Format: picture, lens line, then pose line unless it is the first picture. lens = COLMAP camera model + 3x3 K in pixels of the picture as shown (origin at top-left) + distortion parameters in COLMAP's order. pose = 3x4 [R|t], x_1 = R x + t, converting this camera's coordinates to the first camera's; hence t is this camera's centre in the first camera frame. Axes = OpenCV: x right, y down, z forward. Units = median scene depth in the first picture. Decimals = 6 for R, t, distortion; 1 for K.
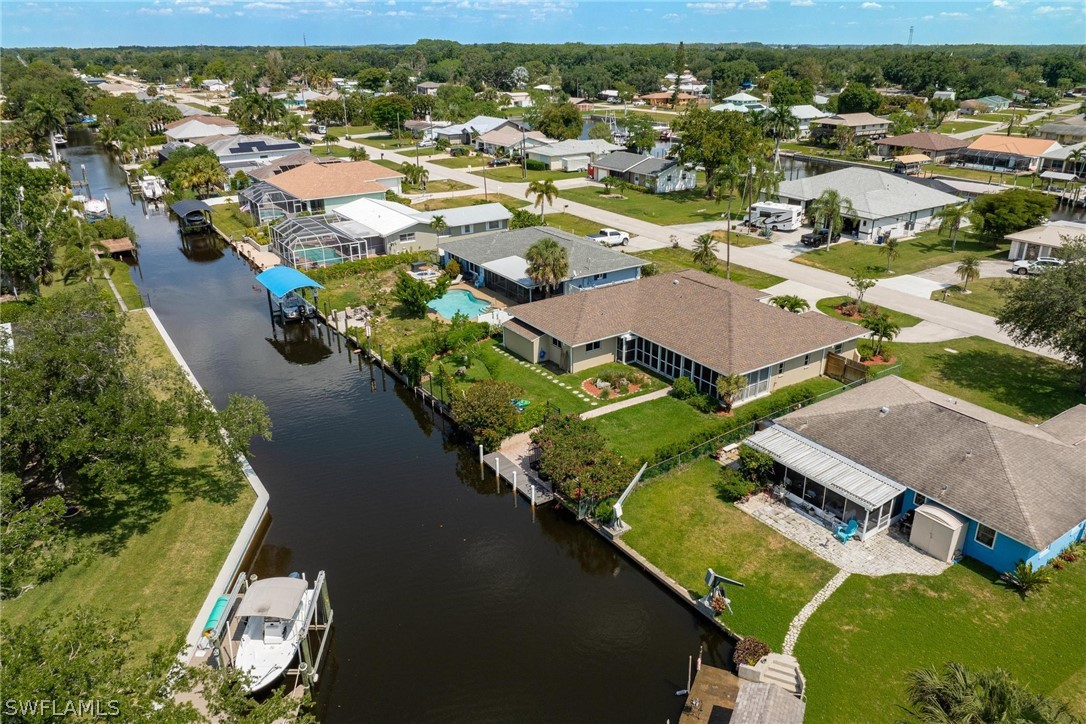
lens RADIAL K [[767.6, 0, 539.4], [0, 767.6, 364.0], [0, 0, 1]] dist [-0.029438, 0.008401]
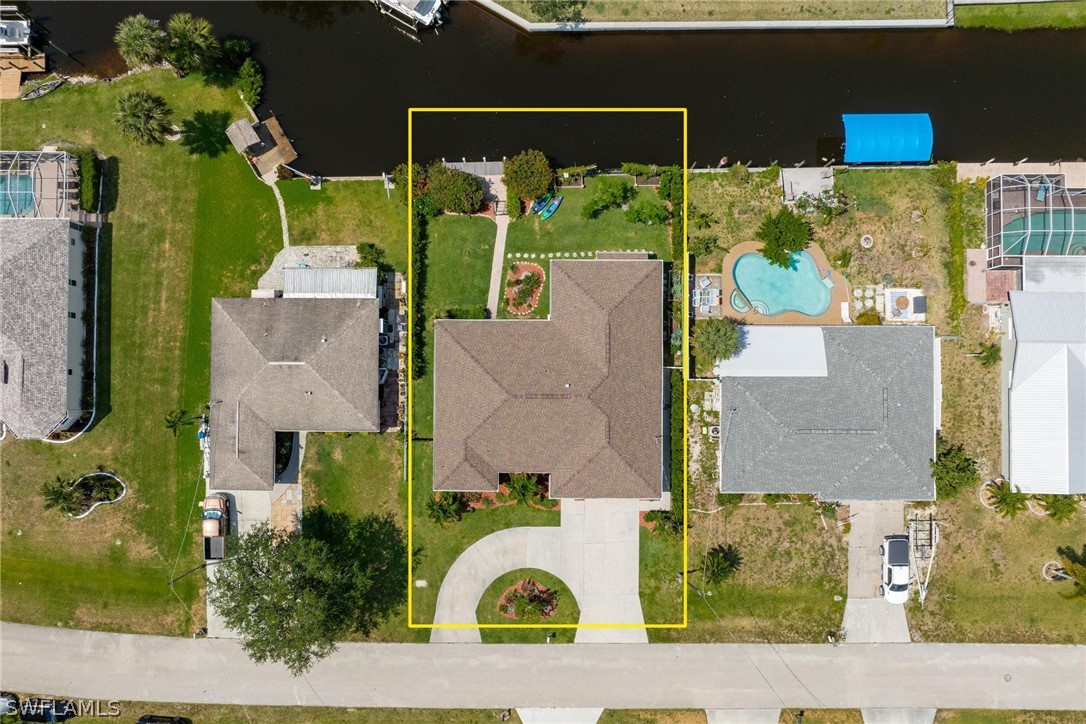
lens RADIAL K [[767.6, 0, 539.4], [0, 767.6, 364.0], [0, 0, 1]] dist [-0.029438, 0.008401]
pose [[-0.554702, 0.831873, -0.017107, 0.263943], [-0.306075, -0.184889, 0.933881, -1.482465], [0.773708, 0.523262, 0.357174, 0.775193]]
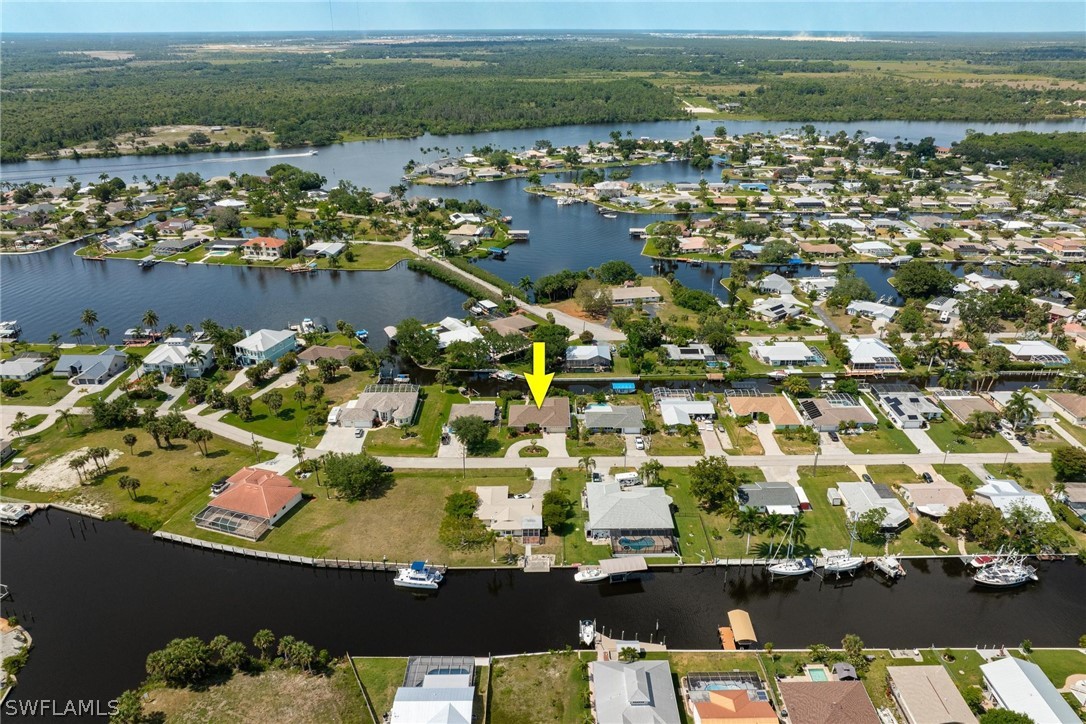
lens RADIAL K [[767.6, 0, 539.4], [0, 767.6, 364.0], [0, 0, 1]] dist [-0.029438, 0.008401]
pose [[-0.557753, 0.336180, -0.758878, 4.592319], [-0.308415, 0.764895, 0.565522, -3.664391], [0.770579, 0.549471, -0.322939, 3.045609]]
